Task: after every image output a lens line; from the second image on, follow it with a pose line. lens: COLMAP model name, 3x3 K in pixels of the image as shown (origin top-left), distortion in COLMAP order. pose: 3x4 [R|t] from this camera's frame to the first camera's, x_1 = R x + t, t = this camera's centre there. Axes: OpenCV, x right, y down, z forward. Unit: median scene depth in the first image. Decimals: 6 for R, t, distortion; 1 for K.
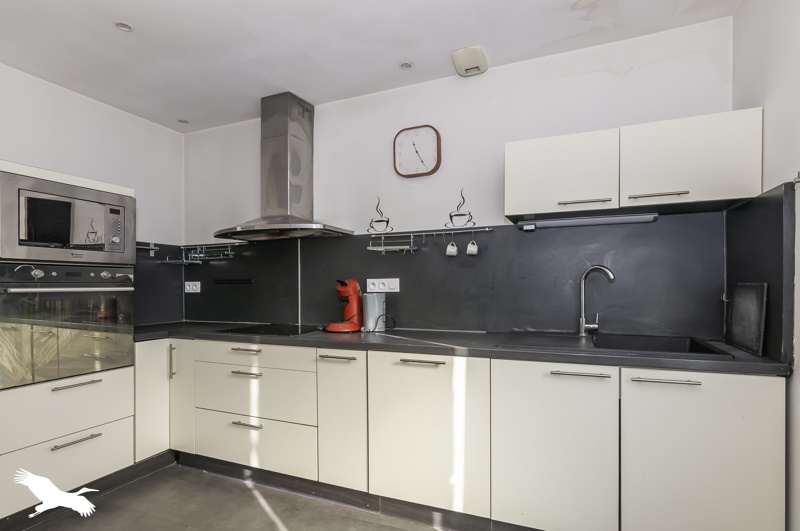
lens RADIAL K [[394.3, 0, 395.3], [0, 394.3, 273.3], [0, 0, 1]] dist [-0.000644, 0.000044]
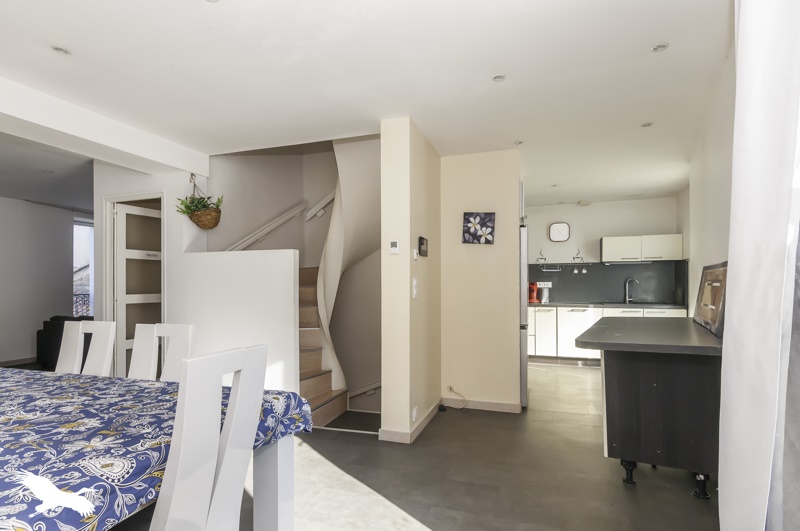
lens RADIAL K [[394.3, 0, 405.4], [0, 394.3, 268.2], [0, 0, 1]] dist [-0.000644, 0.000044]
pose [[0.998750, 0.005592, 0.049679, -1.105017], [-0.005068, 0.999930, -0.010680, -0.046015], [-0.049736, 0.010415, 0.998708, -1.542437]]
